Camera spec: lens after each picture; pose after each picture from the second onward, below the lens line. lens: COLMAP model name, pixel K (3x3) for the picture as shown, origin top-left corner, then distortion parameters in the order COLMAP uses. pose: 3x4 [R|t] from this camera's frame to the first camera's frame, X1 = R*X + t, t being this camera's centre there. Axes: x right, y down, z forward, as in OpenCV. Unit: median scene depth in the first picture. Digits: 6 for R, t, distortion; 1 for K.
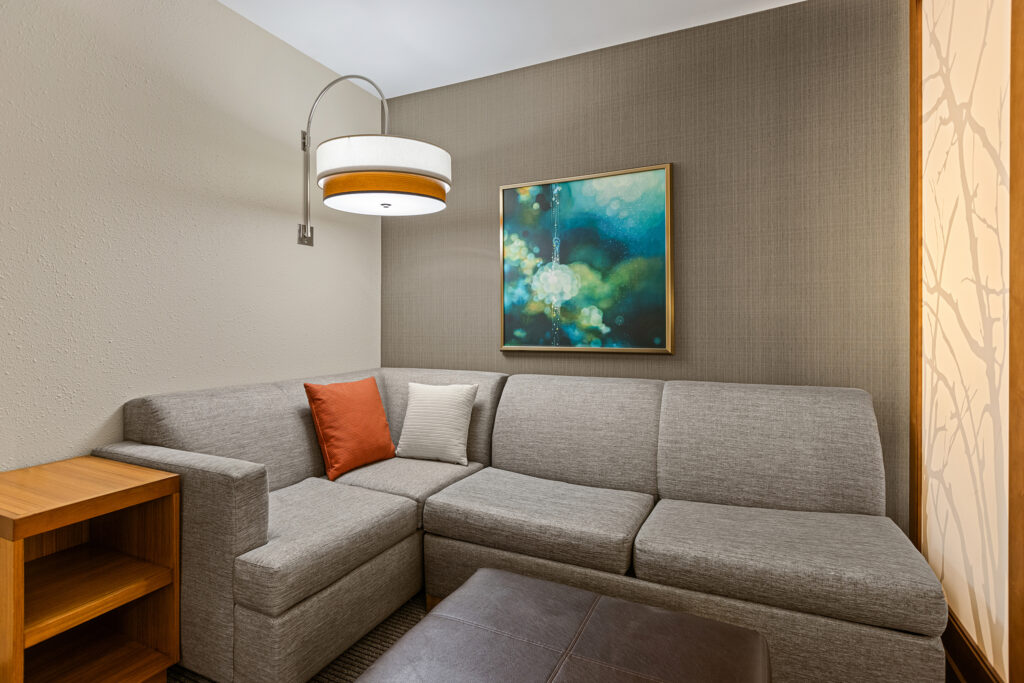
lens RADIAL K [[509.9, 0, 511.2], [0, 509.9, 323.5], [0, 0, 1]] dist [-0.003633, -0.000754]
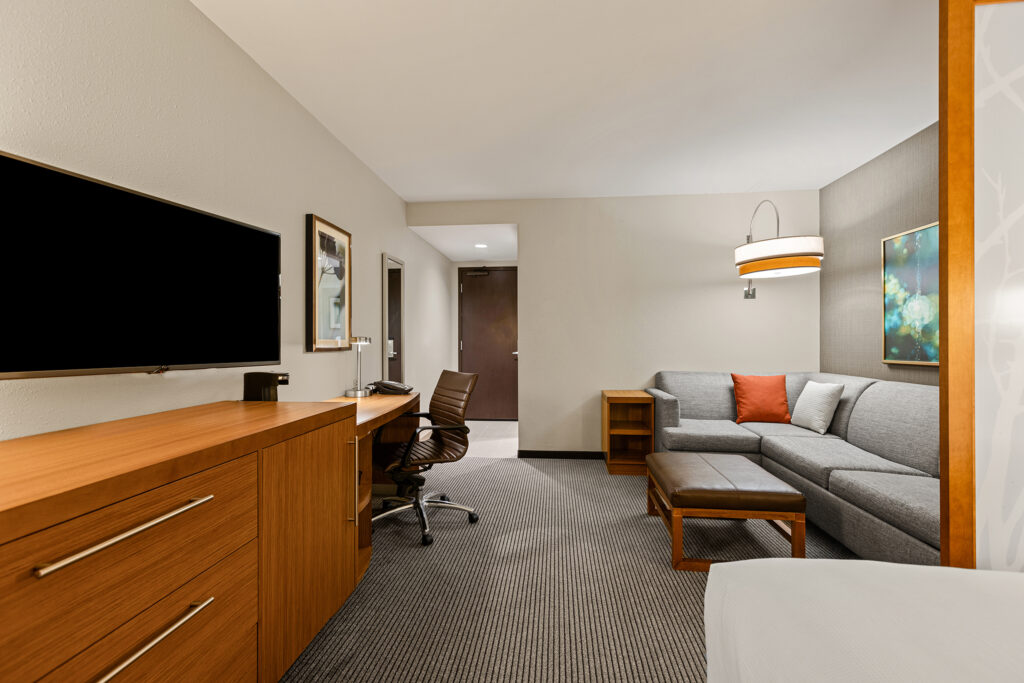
lens RADIAL K [[453.1, 0, 512.2], [0, 453.1, 332.4], [0, 0, 1]] dist [-0.002051, 0.000830]
pose [[0.342465, -0.016106, -0.939393, 0.788673], [-0.003272, 0.999827, -0.018334, -0.002139], [0.939525, 0.009352, 0.342352, -0.316947]]
